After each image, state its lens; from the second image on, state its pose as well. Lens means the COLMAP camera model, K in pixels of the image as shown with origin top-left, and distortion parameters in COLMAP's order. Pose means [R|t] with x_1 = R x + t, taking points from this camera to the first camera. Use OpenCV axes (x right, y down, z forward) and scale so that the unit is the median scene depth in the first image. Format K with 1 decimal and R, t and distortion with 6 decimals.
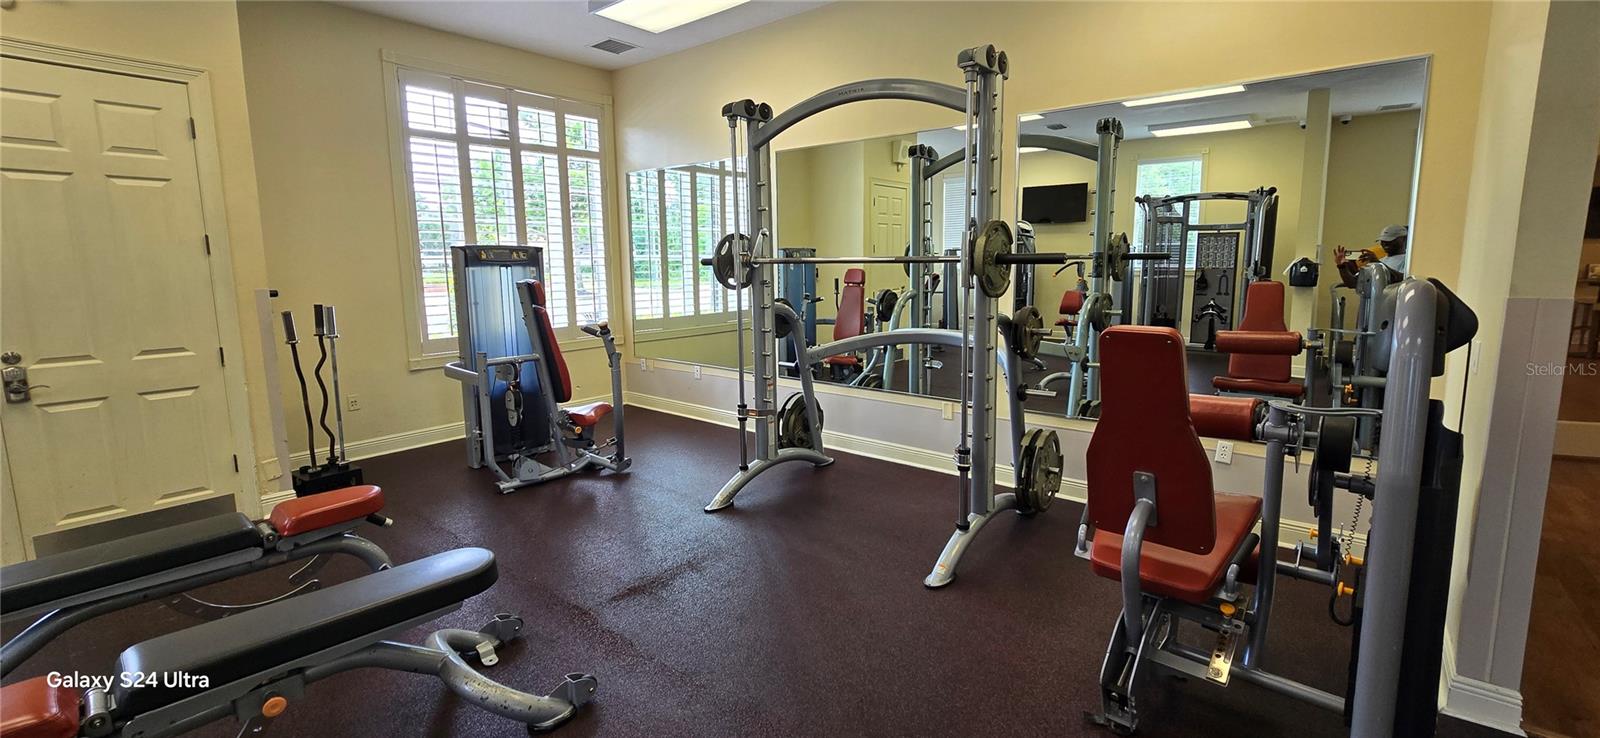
lens RADIAL K [[661.8, 0, 807.0], [0, 661.8, 344.3], [0, 0, 1]] dist [-0.000747, -0.000191]
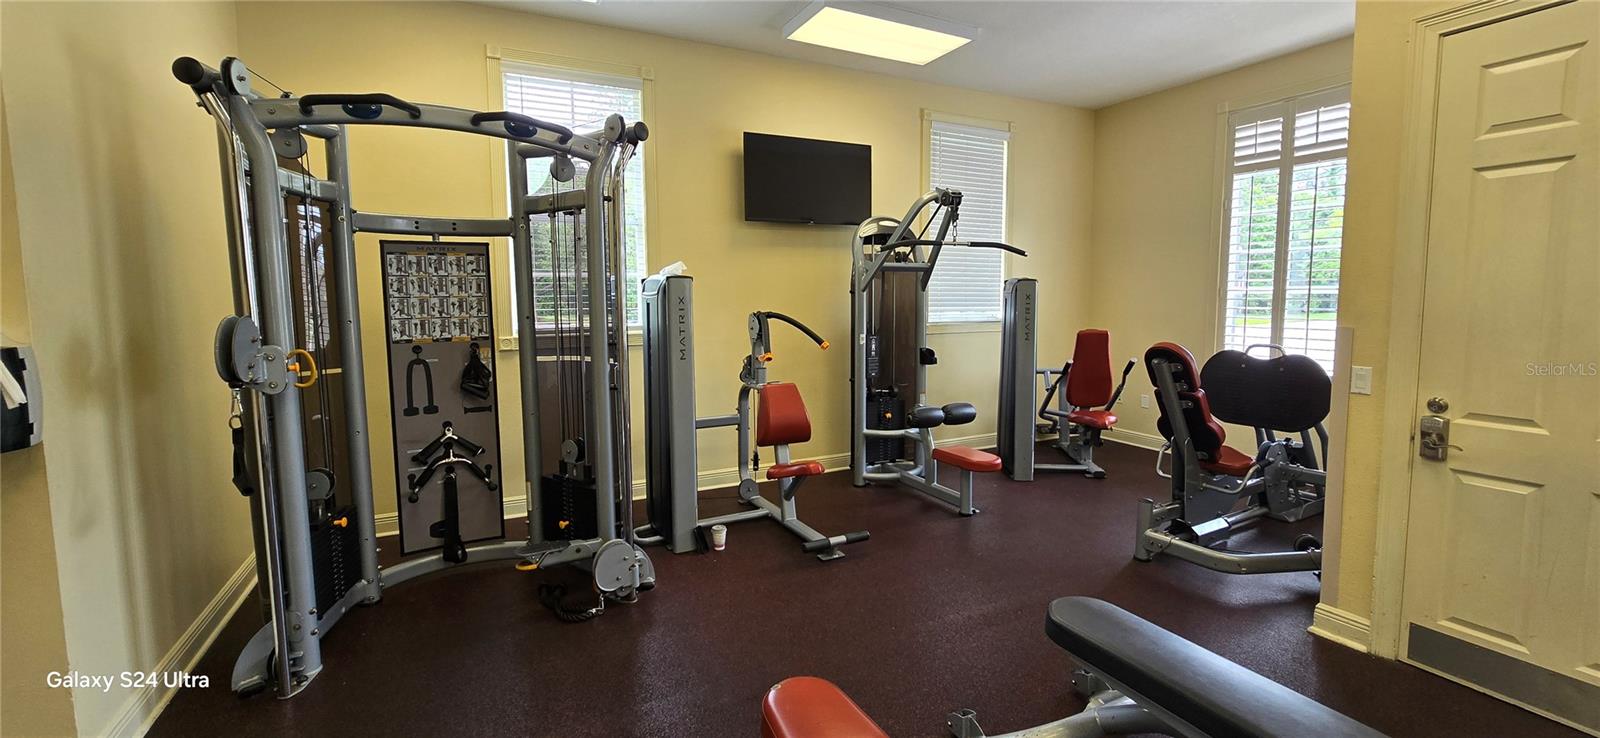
lens RADIAL K [[661.8, 0, 807.0], [0, 661.8, 344.3], [0, 0, 1]] dist [-0.000747, -0.000191]
pose [[-0.401044, 0.081116, -0.912460, -0.113255], [-0.107422, 0.985035, 0.134781, -0.056209], [0.909738, 0.152072, -0.386329, 0.426475]]
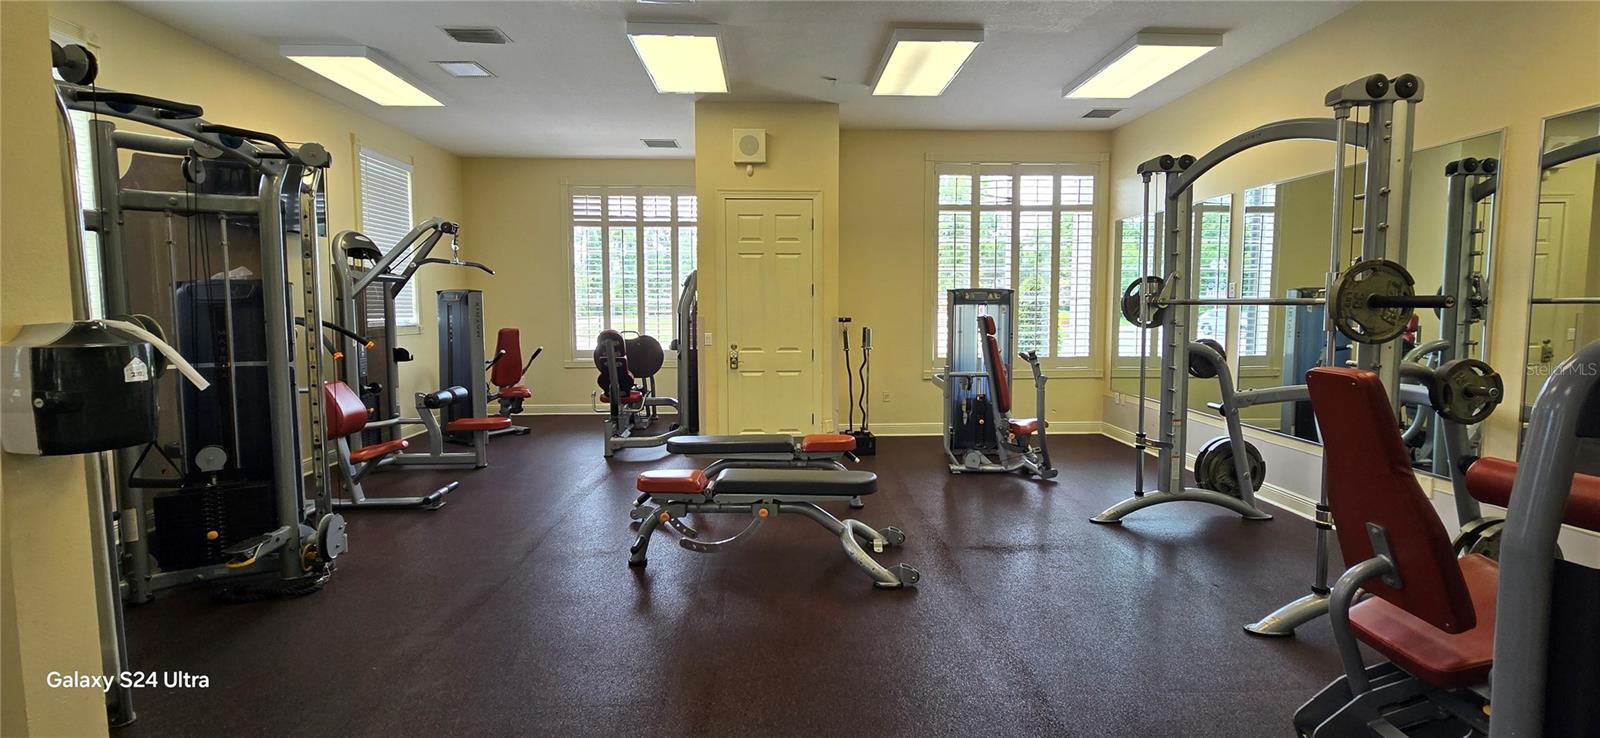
lens RADIAL K [[661.8, 0, 807.0], [0, 661.8, 344.3], [0, 0, 1]] dist [-0.000747, -0.000191]
pose [[0.665091, 0.055795, -0.744675, 0.316682], [-0.100041, 0.994873, -0.014808, 0.015112], [0.740031, 0.084347, 0.667263, -0.128609]]
